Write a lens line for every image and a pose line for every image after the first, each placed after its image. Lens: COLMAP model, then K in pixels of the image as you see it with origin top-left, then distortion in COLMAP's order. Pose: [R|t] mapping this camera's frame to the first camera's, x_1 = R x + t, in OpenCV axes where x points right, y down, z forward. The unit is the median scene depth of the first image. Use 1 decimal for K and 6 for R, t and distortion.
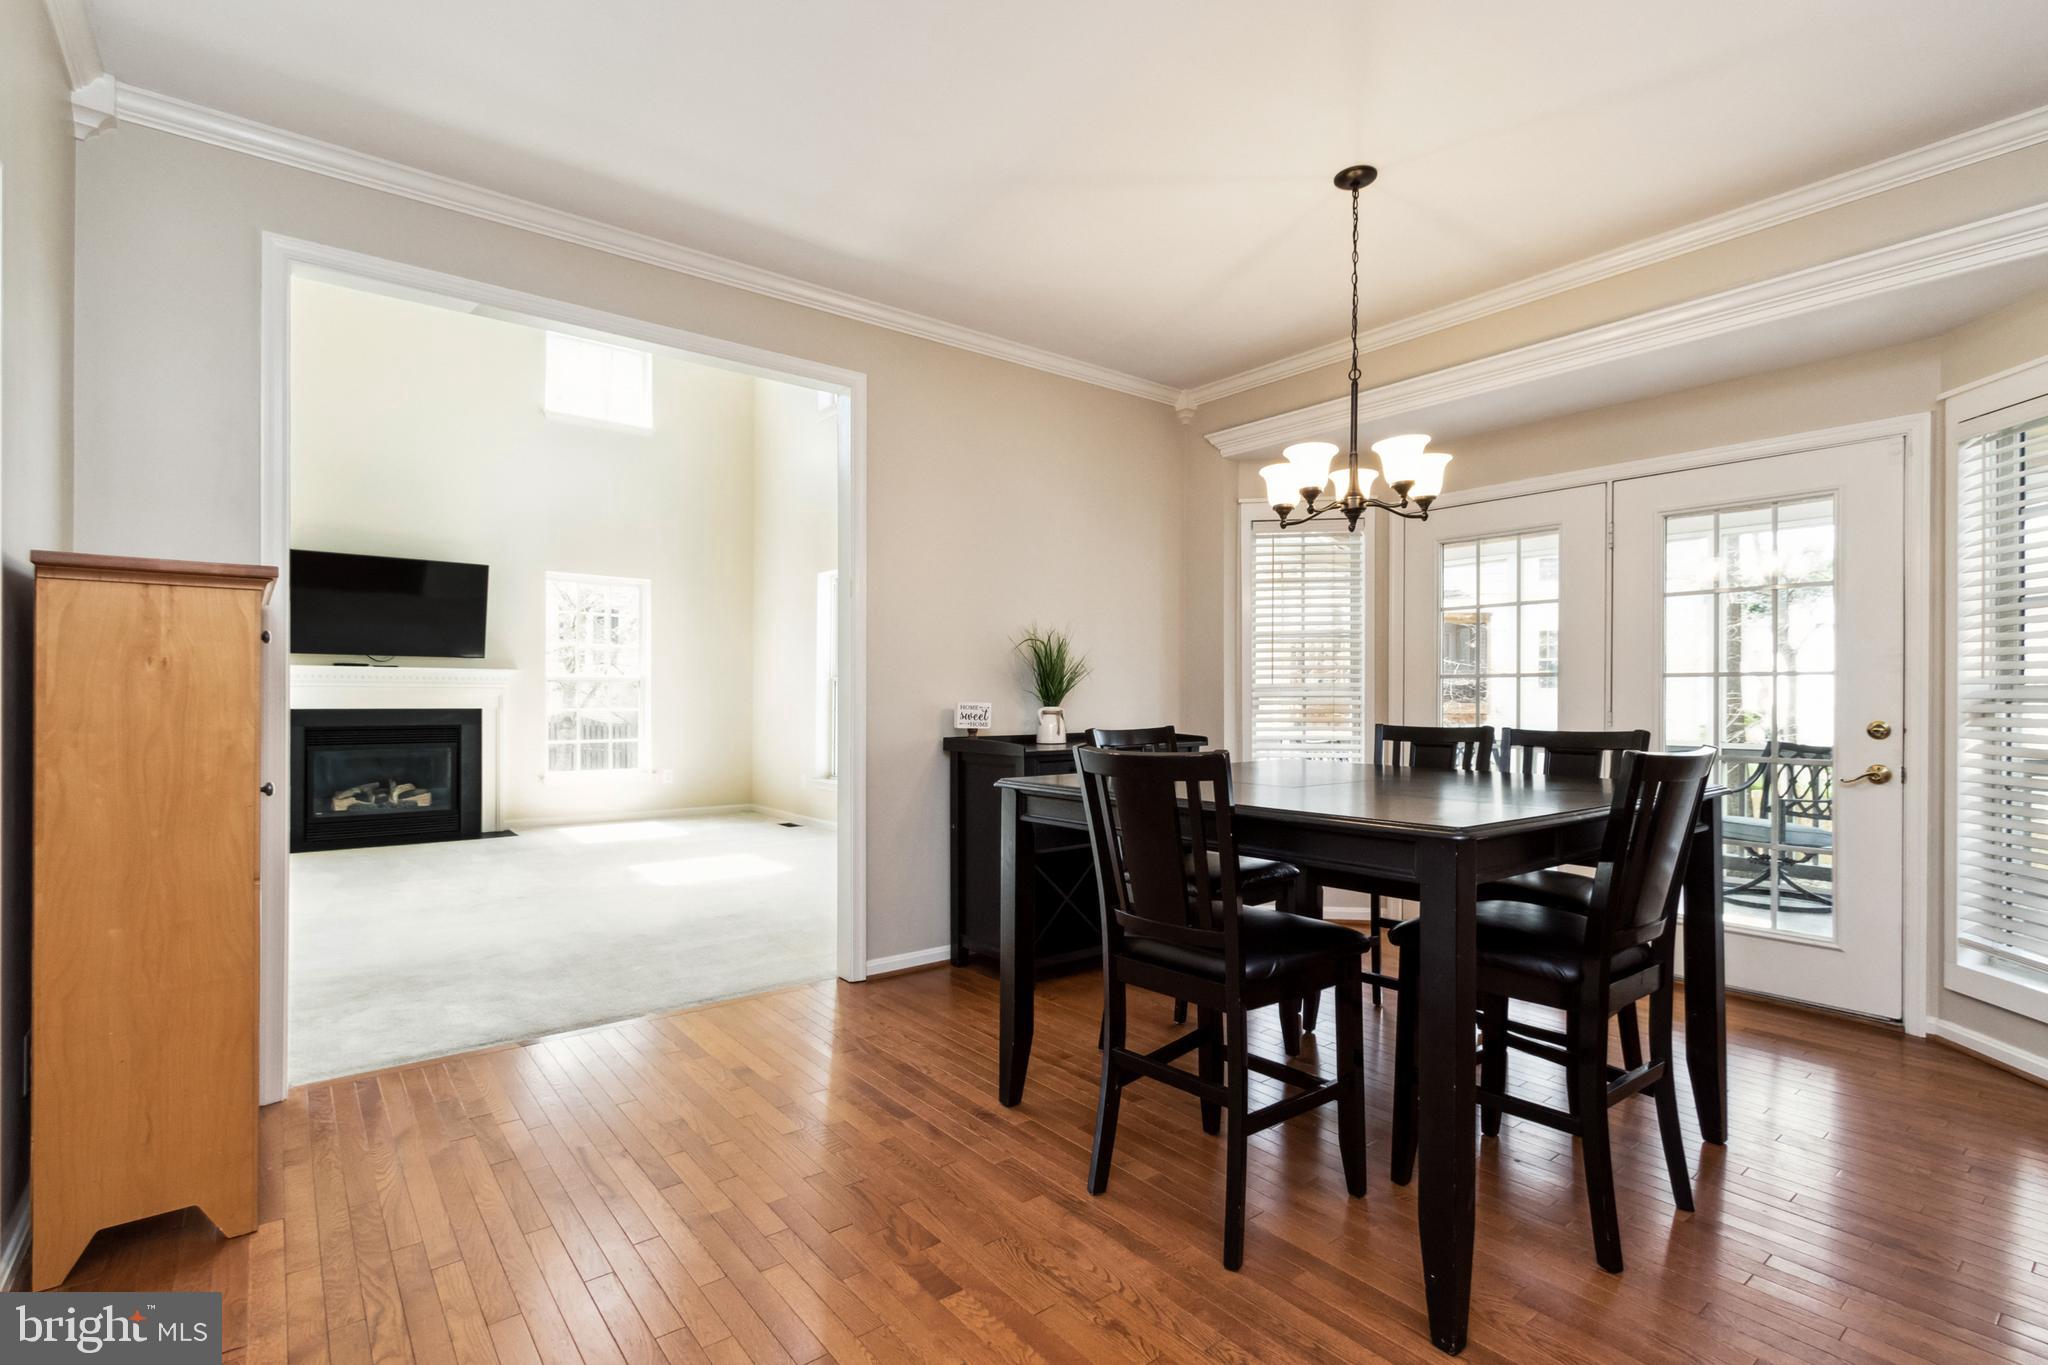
lens RADIAL K [[948.4, 0, 1019.6], [0, 948.4, 691.3], [0, 0, 1]] dist [0.001405, 0.000210]
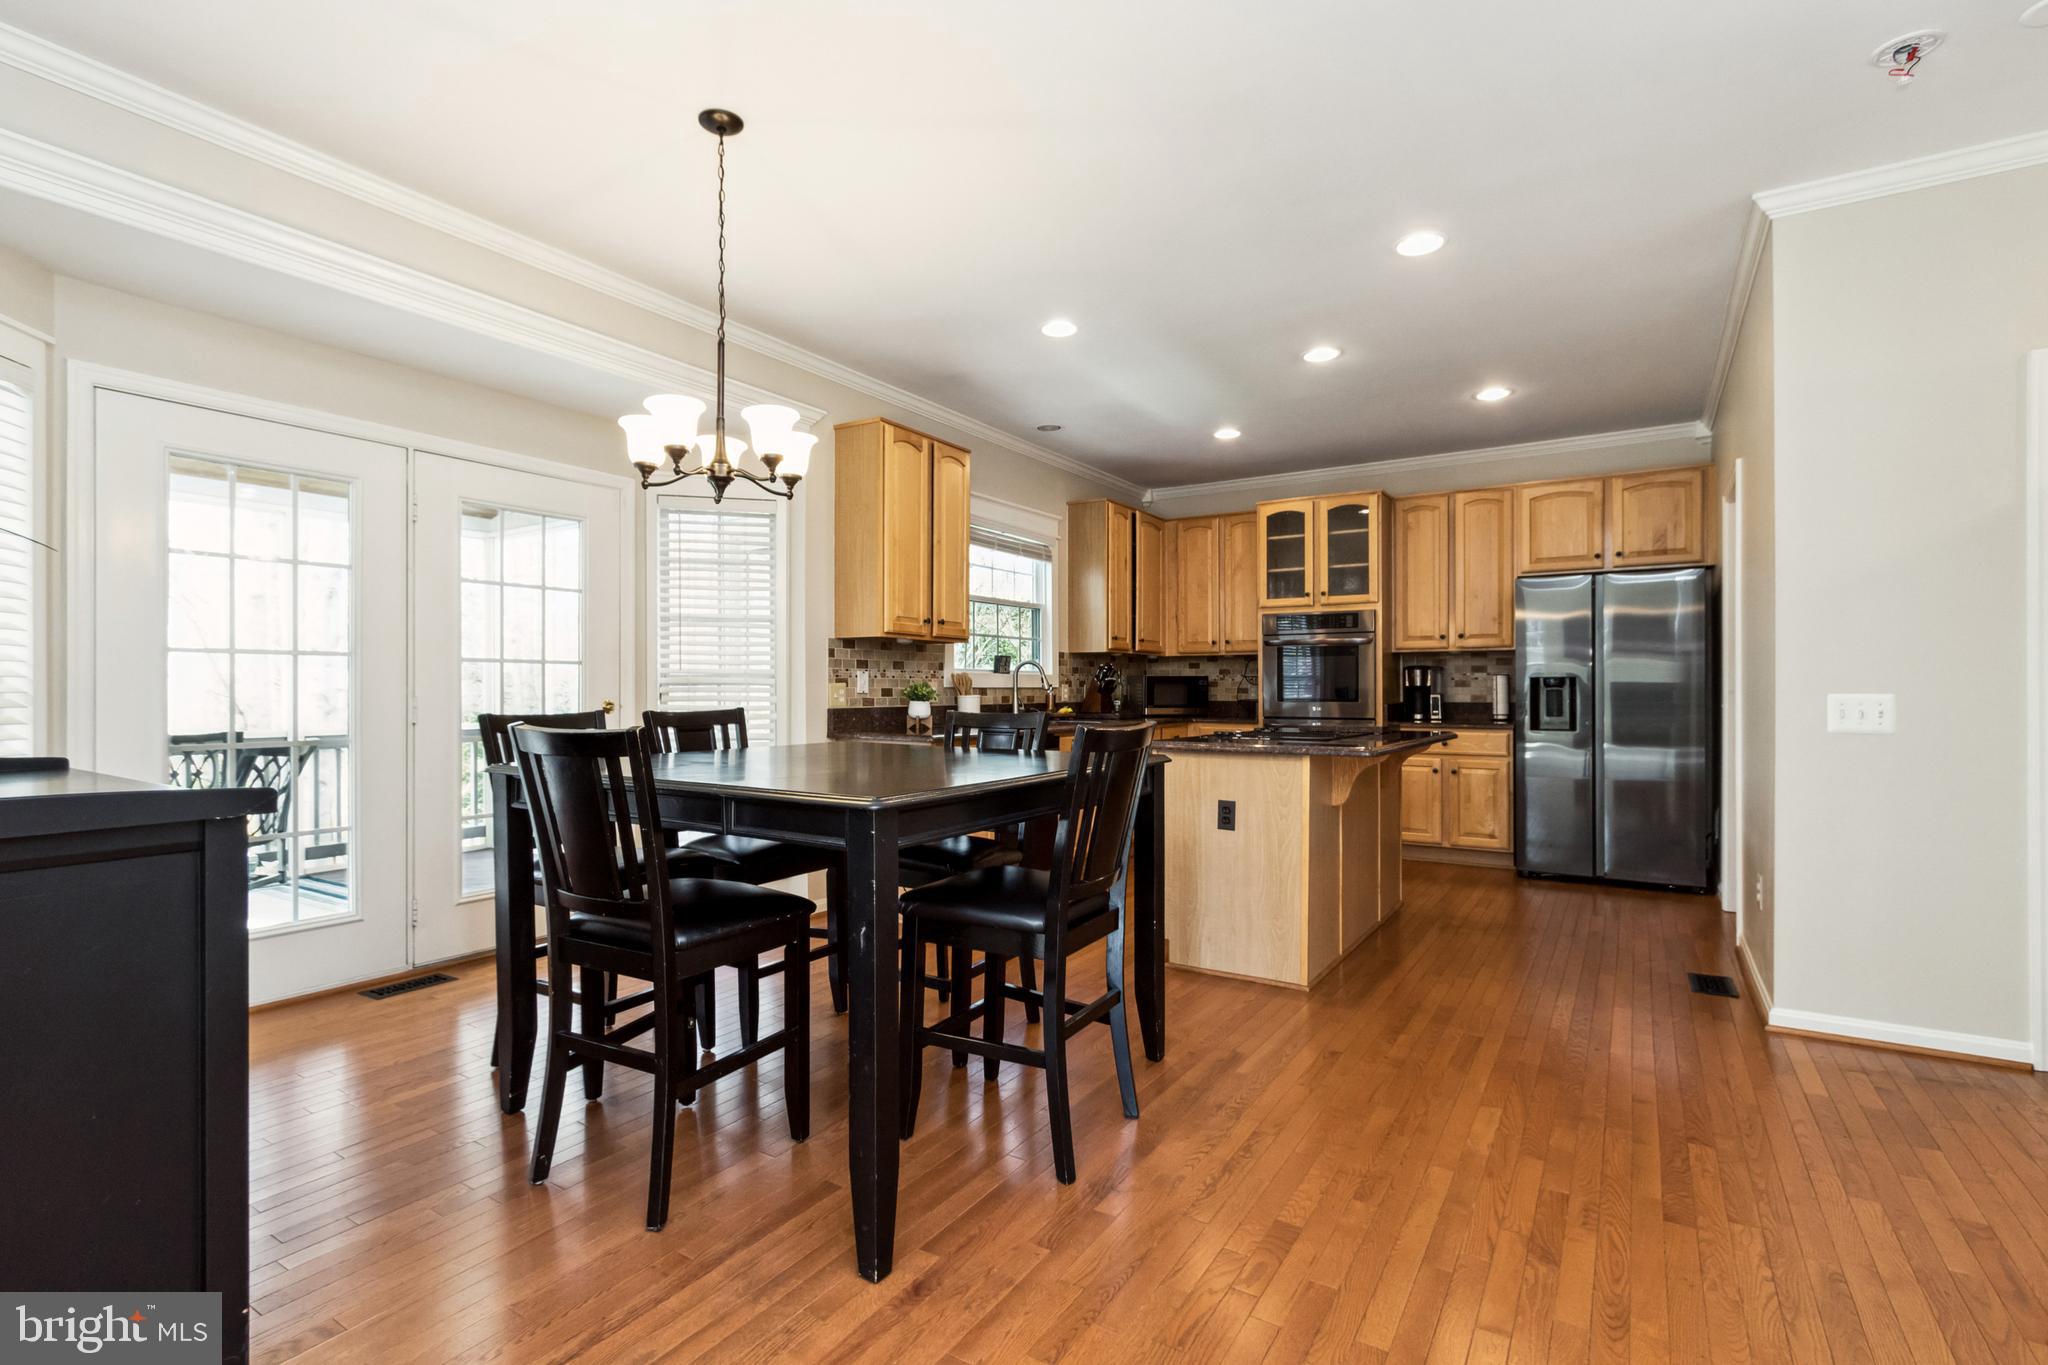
lens RADIAL K [[948.4, 0, 1019.6], [0, 948.4, 691.3], [0, 0, 1]] dist [0.001405, 0.000210]
pose [[-0.323289, -0.006392, 0.946279, -0.260011], [-0.008948, 0.999953, 0.003697, 0.004356], [-0.946258, -0.007272, -0.323331, 0.426323]]
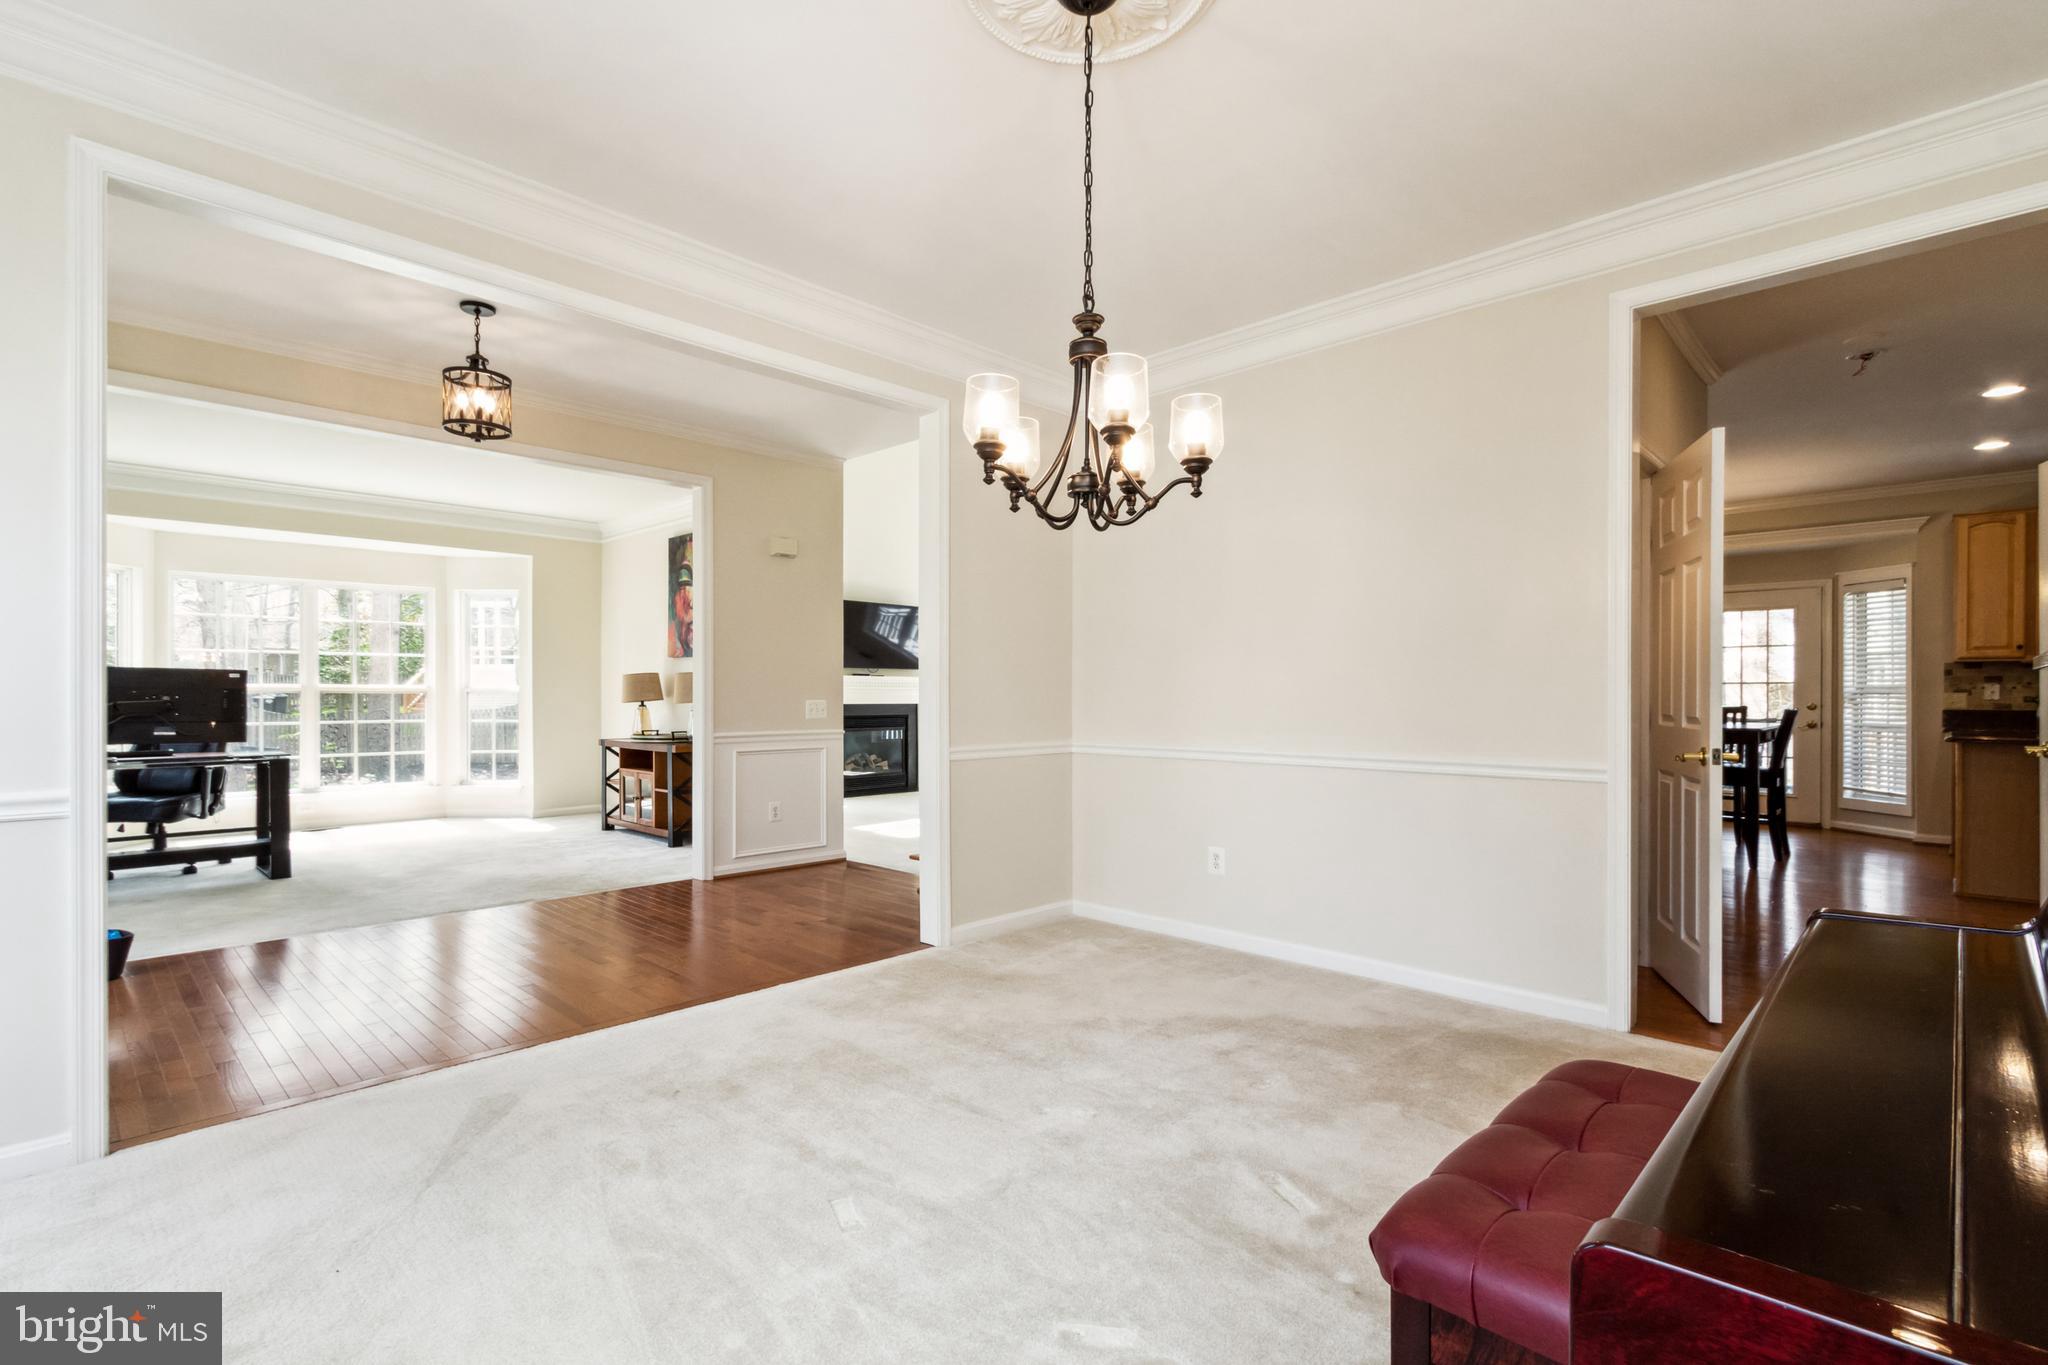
lens RADIAL K [[957.8, 0, 1016.2], [0, 957.8, 699.8], [0, 0, 1]] dist [-0.005931, -0.000464]
pose [[0.990092, -0.004540, 0.140349, -0.716820], [0.002986, 0.999932, 0.011285, -0.005232], [-0.140391, -0.010754, 0.990038, -0.557885]]
